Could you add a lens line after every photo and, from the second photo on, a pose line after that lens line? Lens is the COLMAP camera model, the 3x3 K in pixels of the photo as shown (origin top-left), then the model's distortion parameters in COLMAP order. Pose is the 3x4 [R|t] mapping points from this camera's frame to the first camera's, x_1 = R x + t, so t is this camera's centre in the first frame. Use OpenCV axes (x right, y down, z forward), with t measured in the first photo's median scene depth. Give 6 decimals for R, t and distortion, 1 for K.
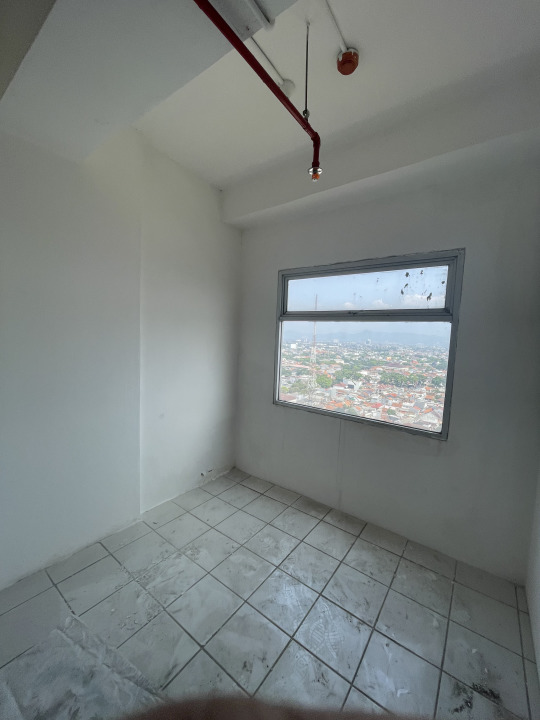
lens RADIAL K [[289.4, 0, 272.3], [0, 289.4, 357.7], [0, 0, 1]] dist [-0.001626, 0.000641]
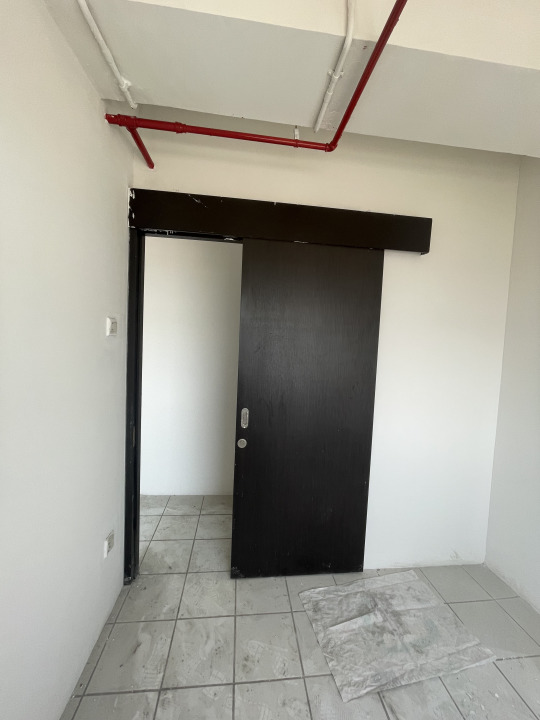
lens RADIAL K [[289.4, 0, 270.8], [0, 289.4, 358.2], [0, 0, 1]] dist [-0.001626, 0.000641]
pose [[-0.729950, -0.033188, -0.682694, 0.378903], [-0.124642, 0.988536, 0.085214, -0.040198], [0.672040, 0.147295, -0.725718, 0.777056]]
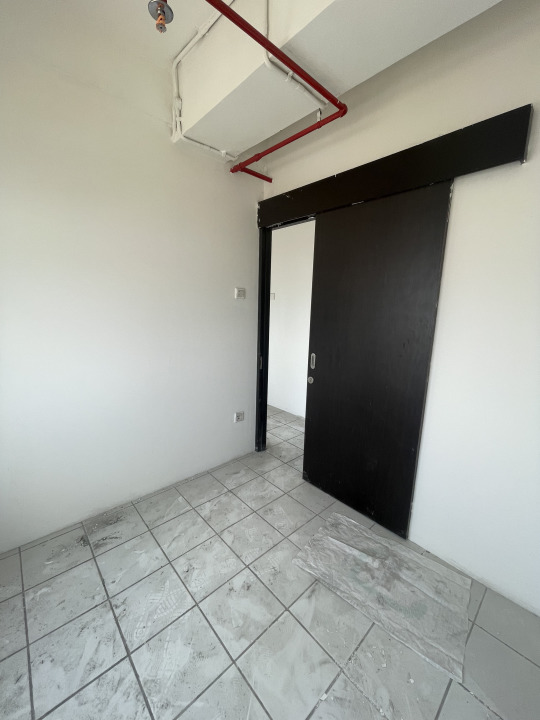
lens RADIAL K [[289.4, 0, 272.6], [0, 289.4, 357.2], [0, 0, 1]] dist [-0.001626, 0.000641]
pose [[-0.980168, -0.100525, 0.170778, -0.187812], [-0.054047, 0.964722, 0.257664, -0.068589], [-0.190655, 0.243324, -0.951023, 1.191074]]
